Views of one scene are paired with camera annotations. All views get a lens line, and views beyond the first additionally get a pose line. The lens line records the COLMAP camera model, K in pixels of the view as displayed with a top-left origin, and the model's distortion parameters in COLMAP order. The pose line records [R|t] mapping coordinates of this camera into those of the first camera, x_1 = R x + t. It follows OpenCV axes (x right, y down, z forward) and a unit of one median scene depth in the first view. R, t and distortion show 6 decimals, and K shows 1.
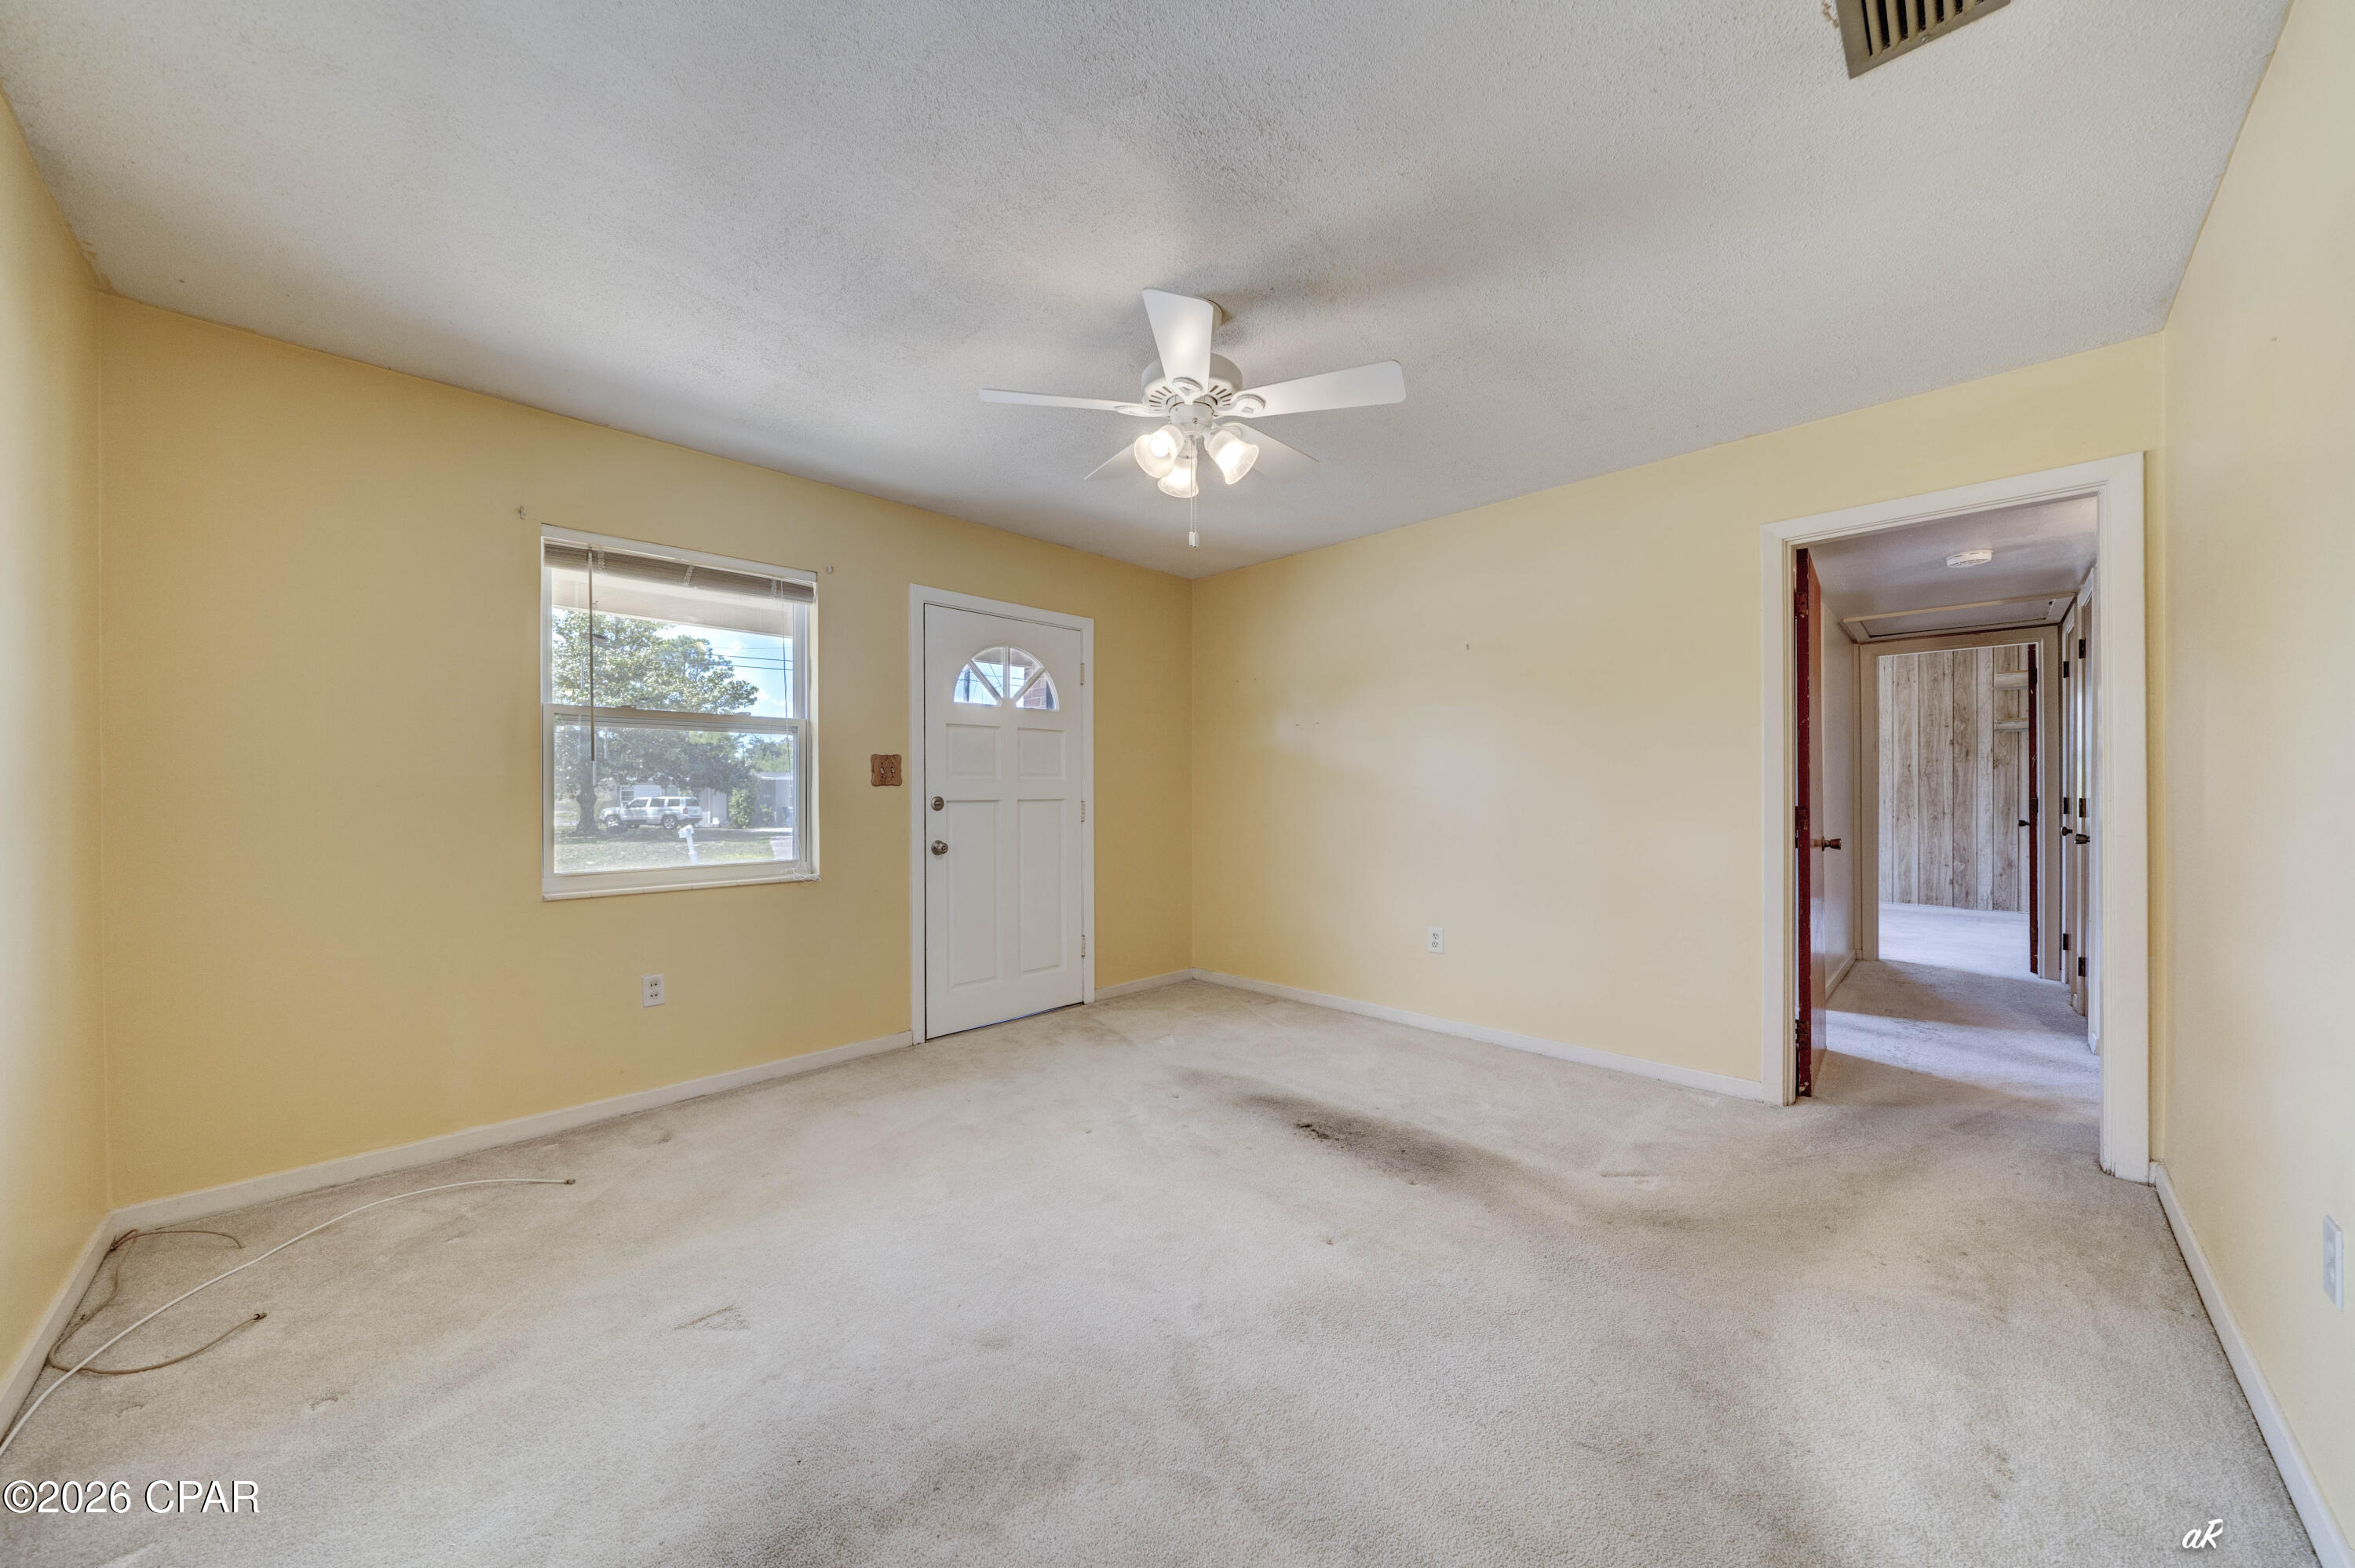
lens RADIAL K [[815.3, 0, 1178.3], [0, 815.3, 787.4], [0, 0, 1]] dist [-0.004225, 0.000155]
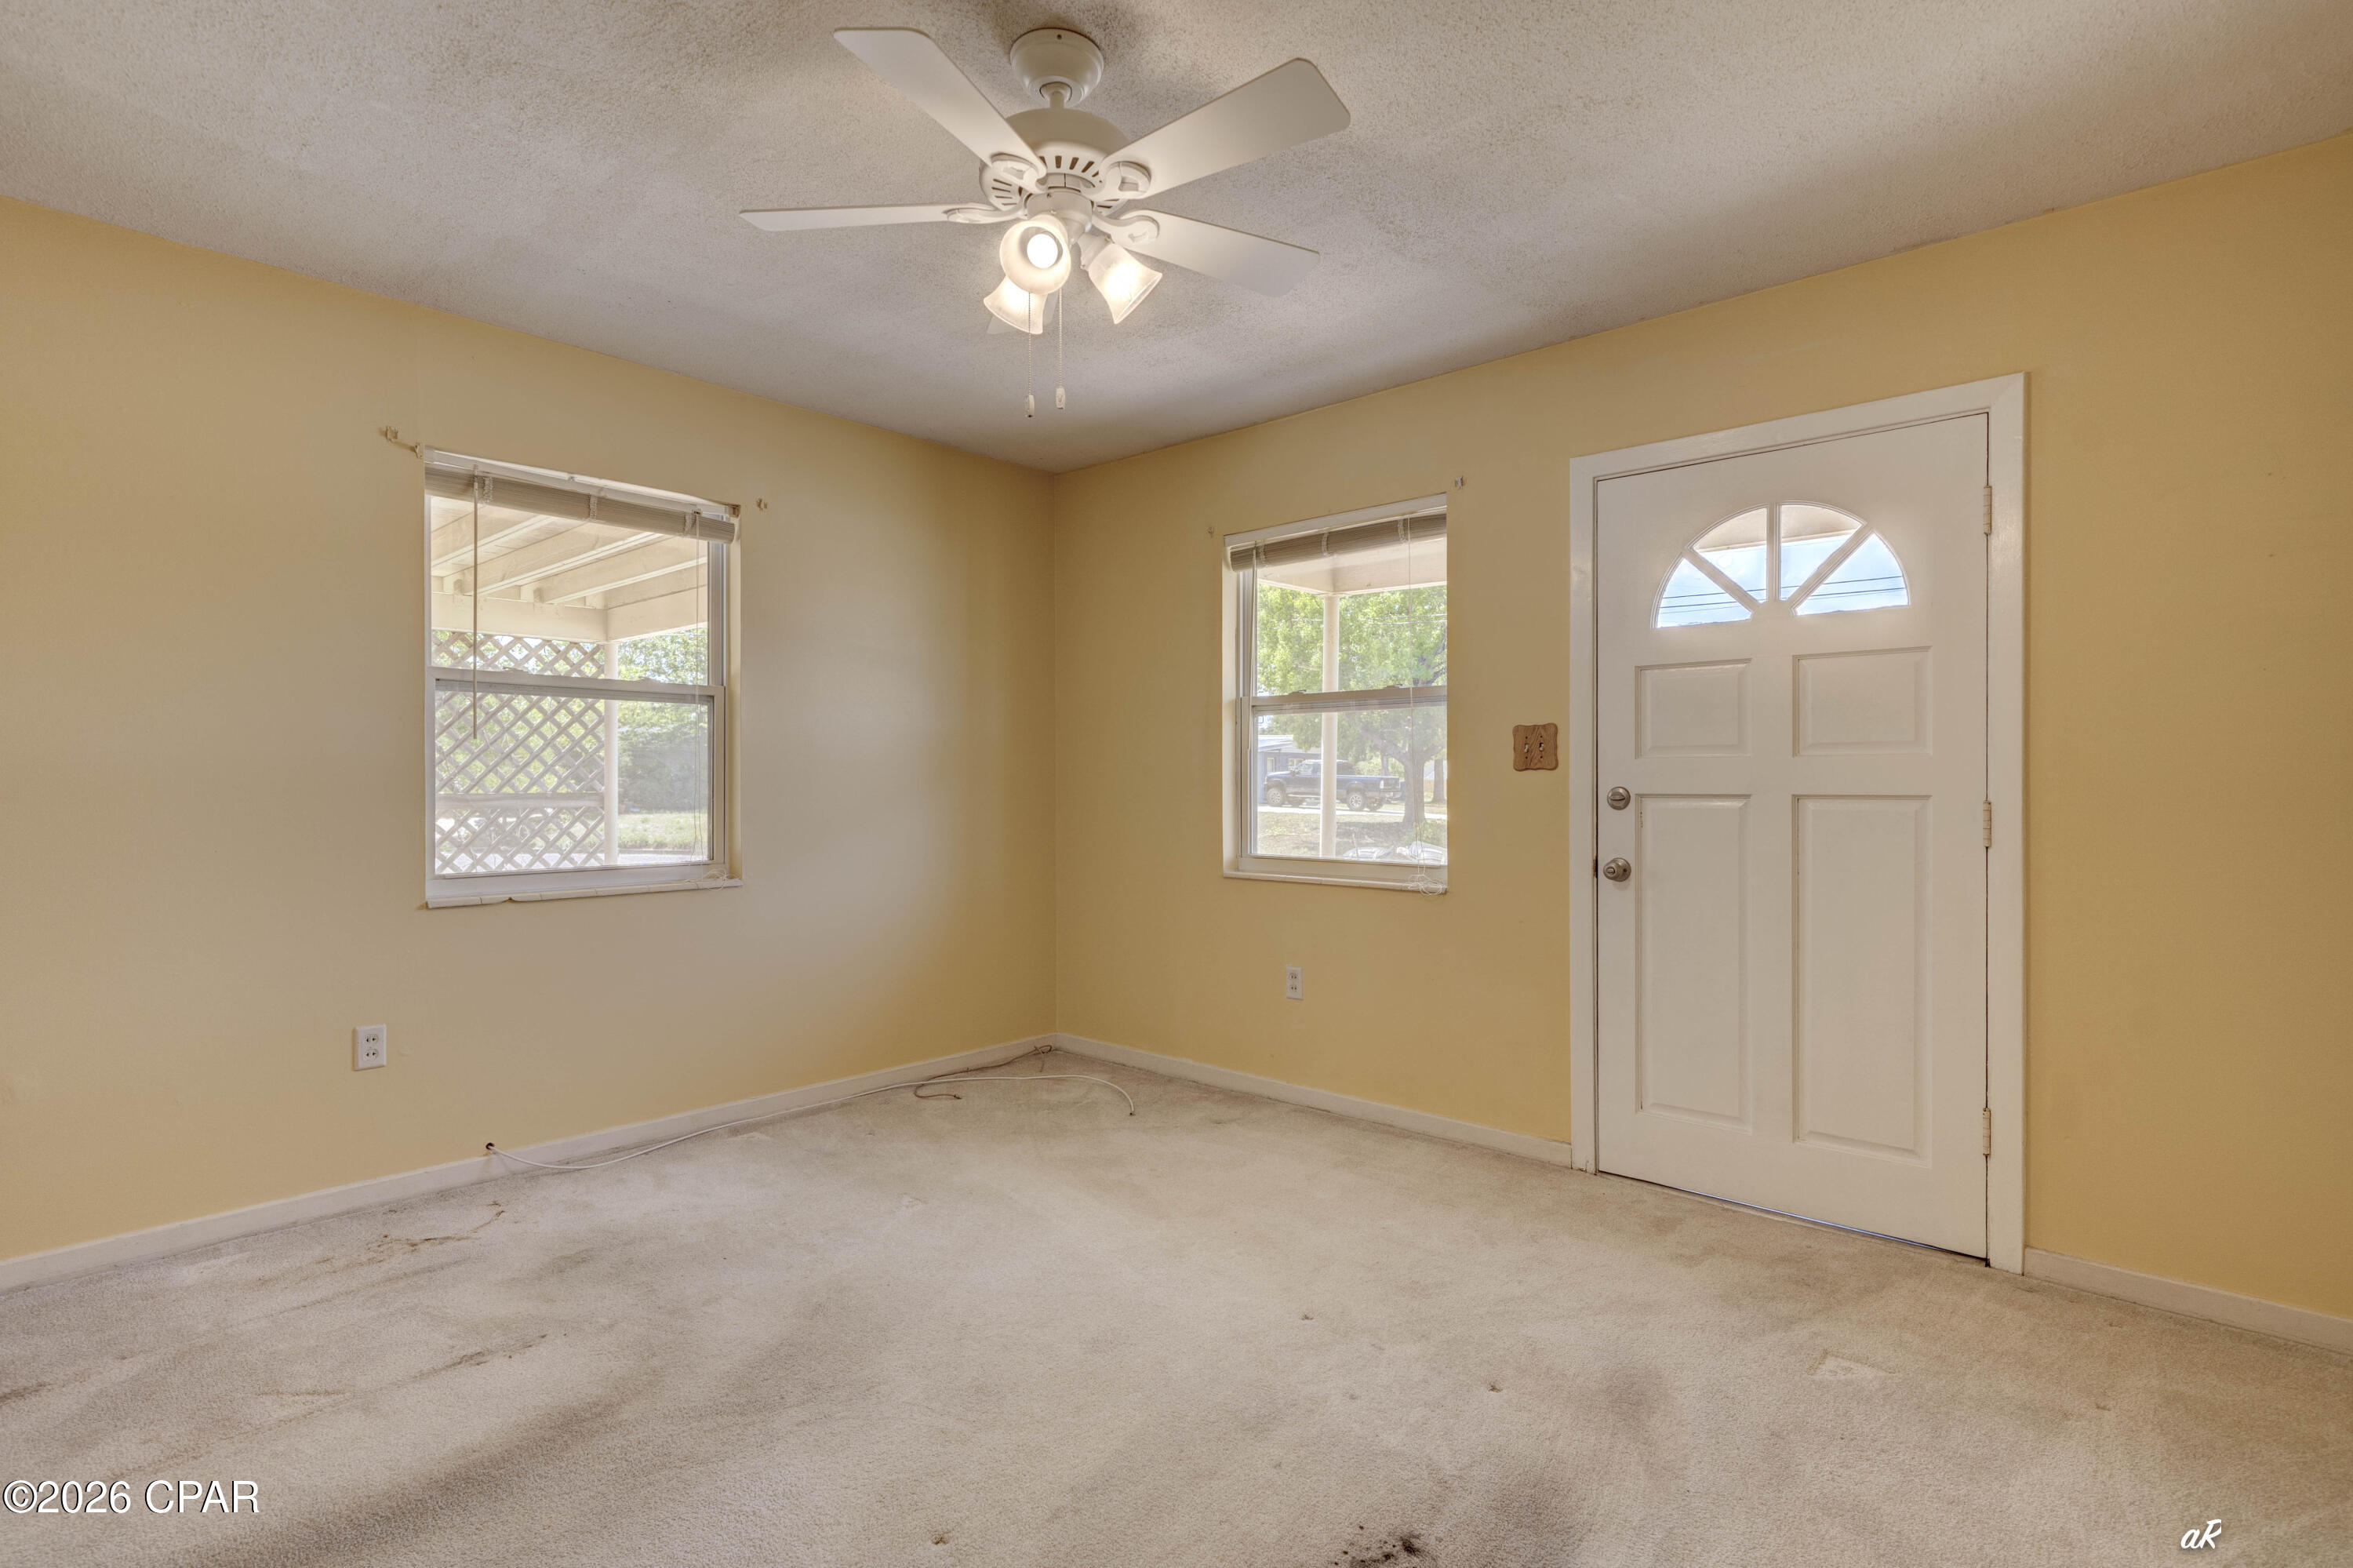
lens RADIAL K [[1156.0, 0, 1166.1], [0, 1156.0, 776.6], [0, 0, 1]] dist [-0.005094, -0.000189]
pose [[0.030451, 0.000319, -0.999536, 0.601214], [0.003002, 0.999995, 0.000410, 0.001959], [0.999532, -0.003013, 0.030450, 0.664850]]
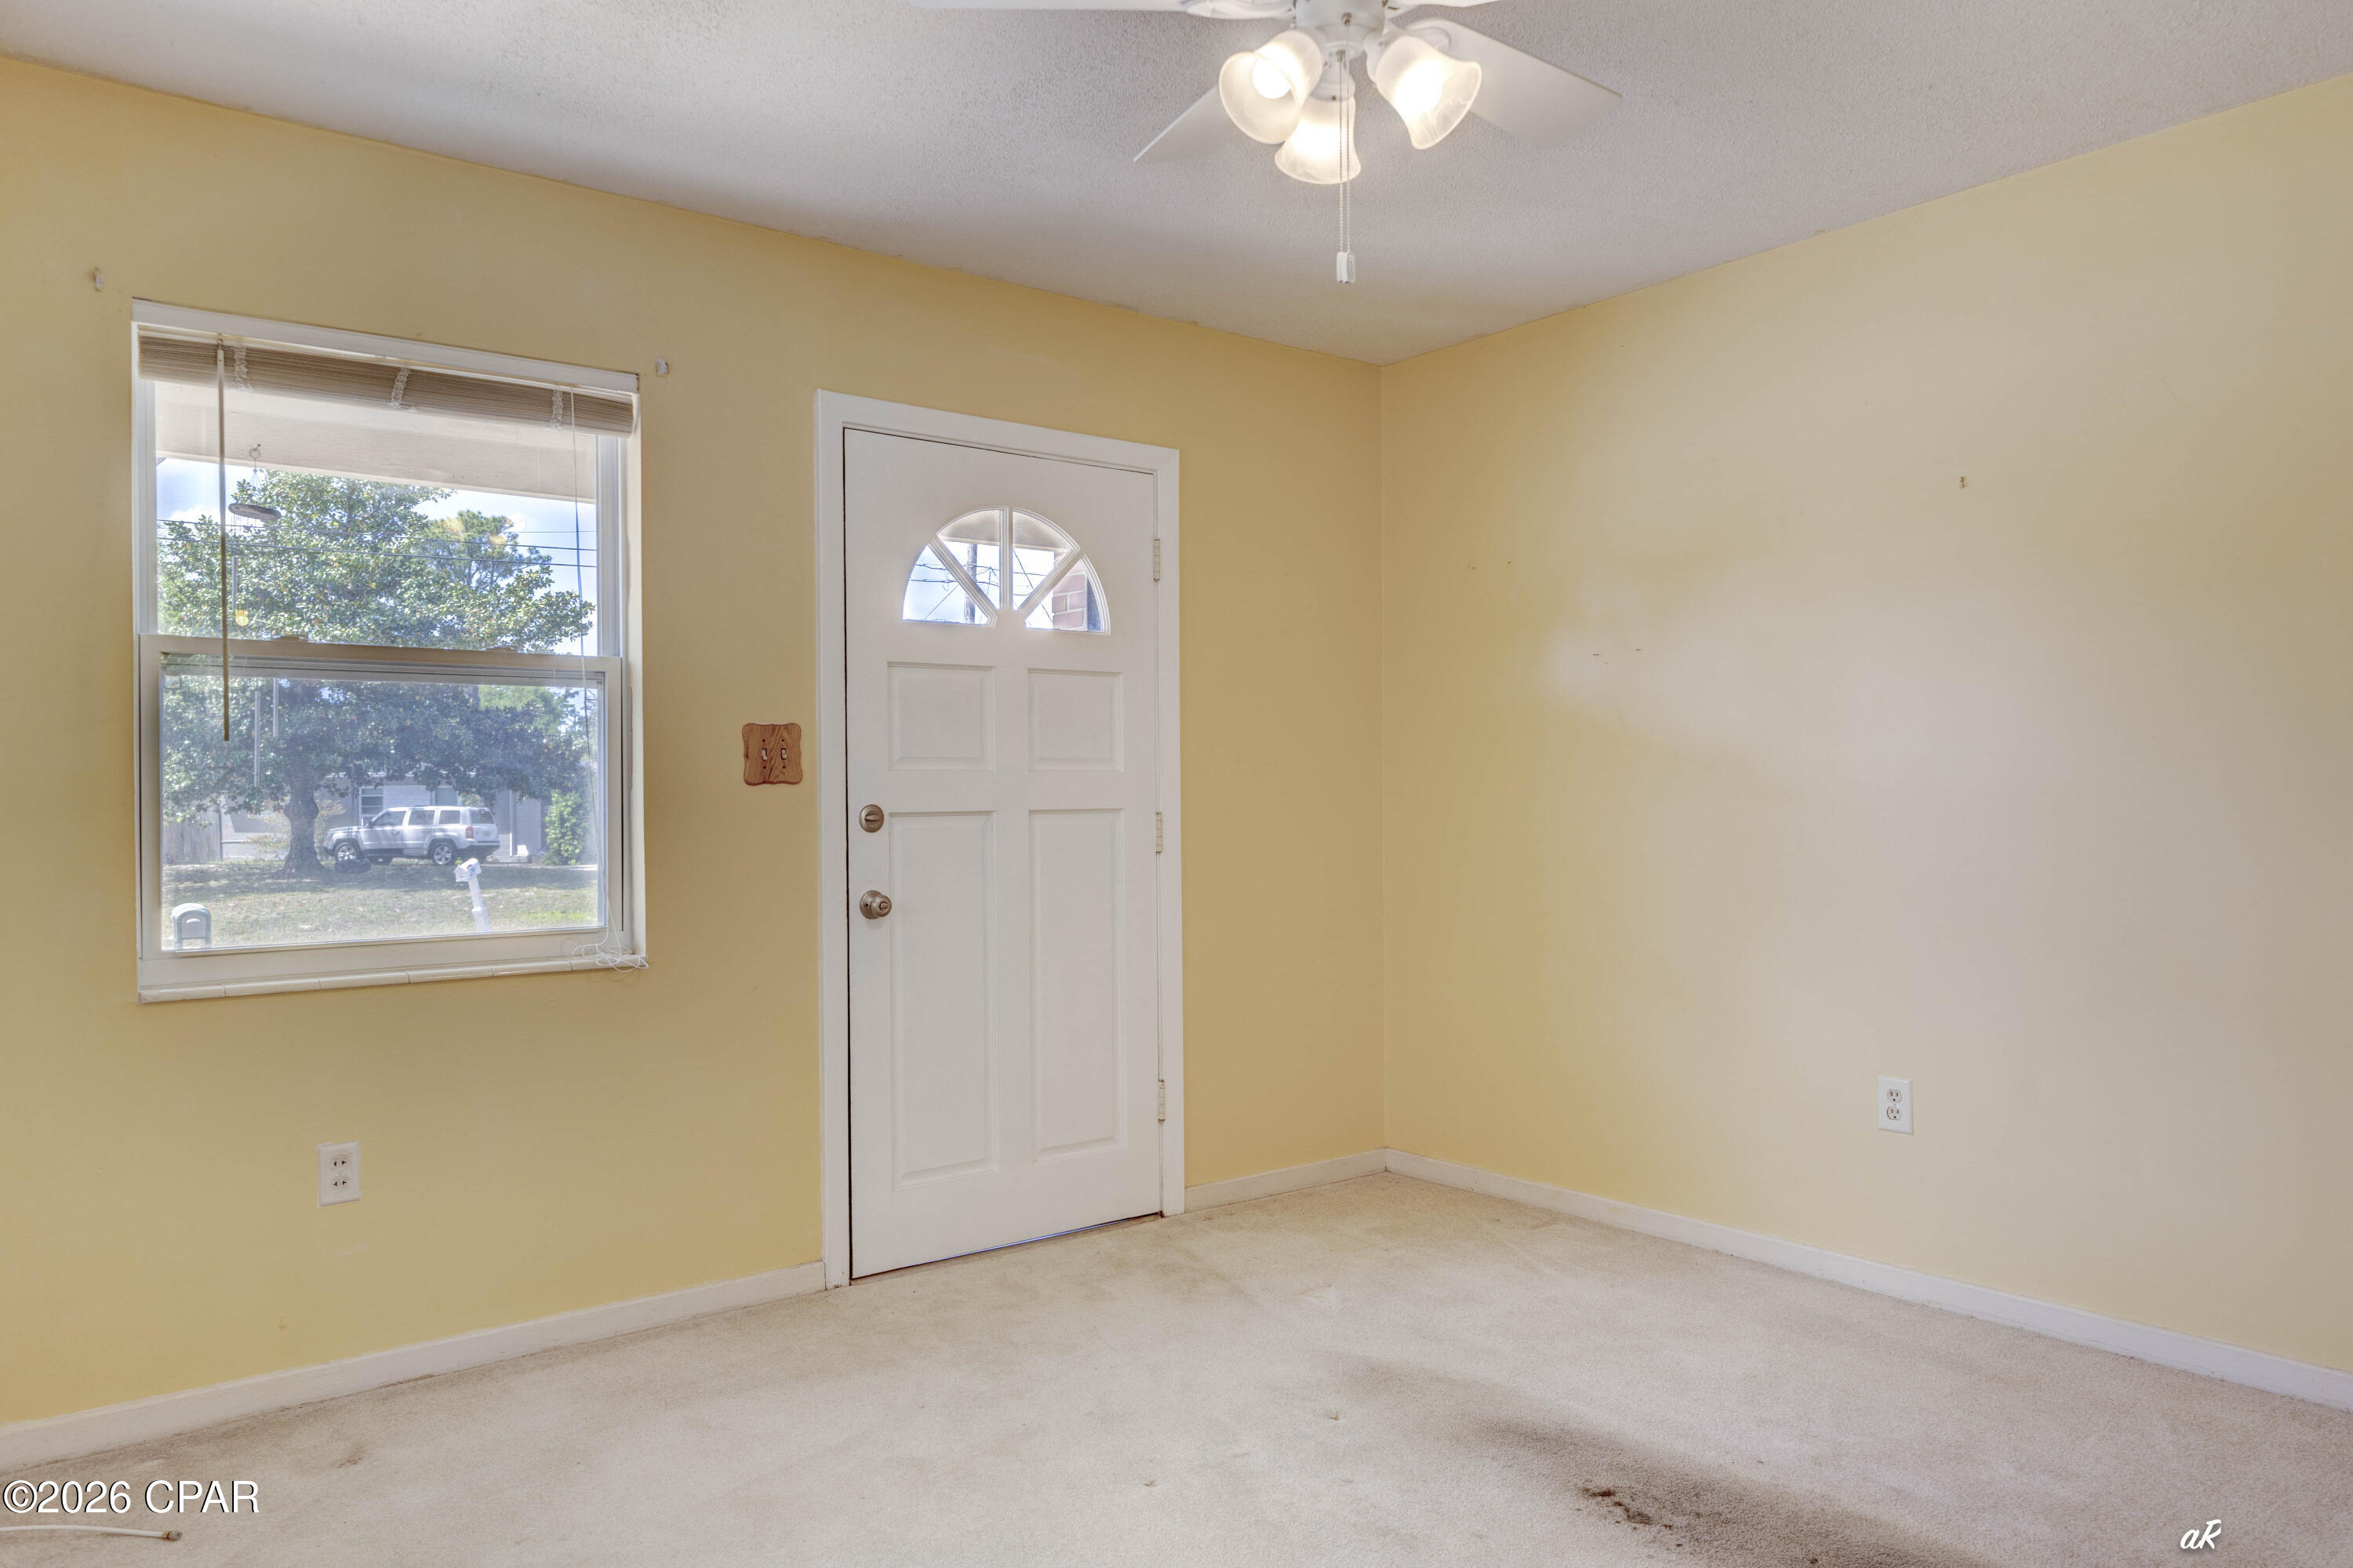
lens RADIAL K [[1588.6, 0, 1180.1], [0, 1588.6, 786.8], [0, 0, 1]] dist [-0.001267, 0.003198]
pose [[0.991941, -0.005511, -0.126577, 0.024379], [0.005696, 0.999983, 0.001099, -0.000209], [0.126569, -0.001812, 0.991956, 0.037199]]
